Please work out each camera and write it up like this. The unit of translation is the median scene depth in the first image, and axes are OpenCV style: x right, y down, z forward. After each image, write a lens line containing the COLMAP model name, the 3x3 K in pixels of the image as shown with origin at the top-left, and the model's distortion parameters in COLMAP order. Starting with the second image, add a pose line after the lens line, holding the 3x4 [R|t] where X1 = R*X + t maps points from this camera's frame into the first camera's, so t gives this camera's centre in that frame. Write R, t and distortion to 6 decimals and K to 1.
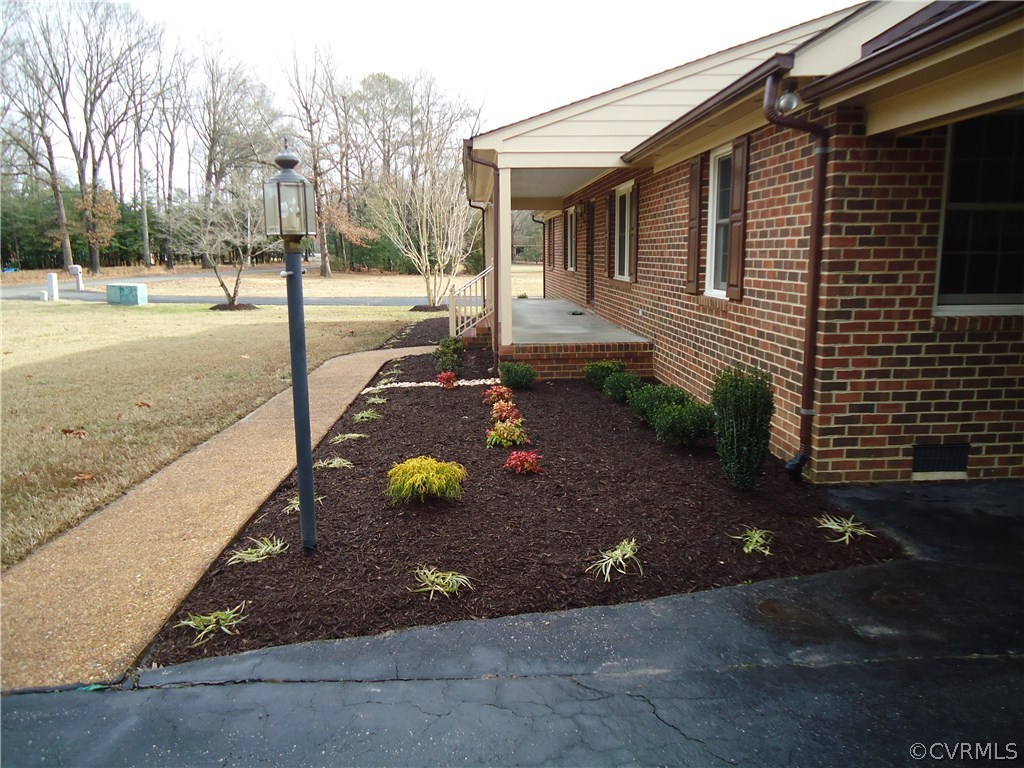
lens RADIAL K [[750.3, 0, 512.0], [0, 750.3, 384.0], [0, 0, 1]] dist [-0.006074, -0.000271]
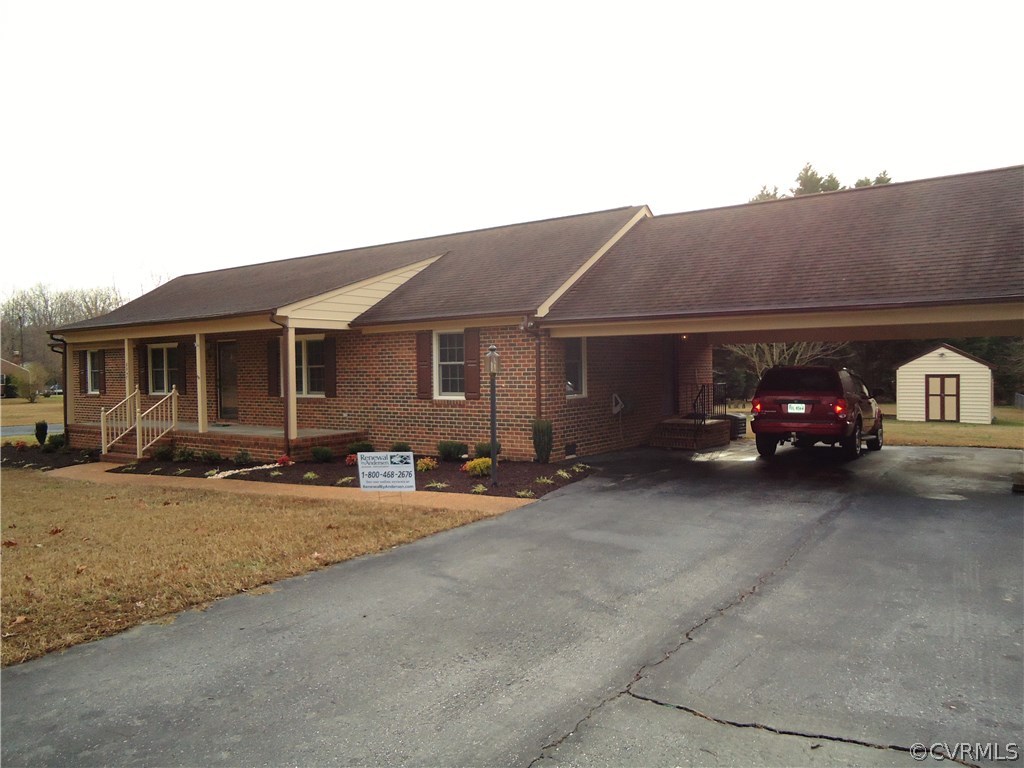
lens RADIAL K [[750.3, 0, 512.0], [0, 750.3, 384.0], [0, 0, 1]] dist [-0.006074, -0.000271]
pose [[0.618183, -0.017338, 0.785843, -1.174156], [0.145751, 0.984948, -0.092923, 0.057157], [-0.772403, 0.171981, 0.611405, -0.383742]]
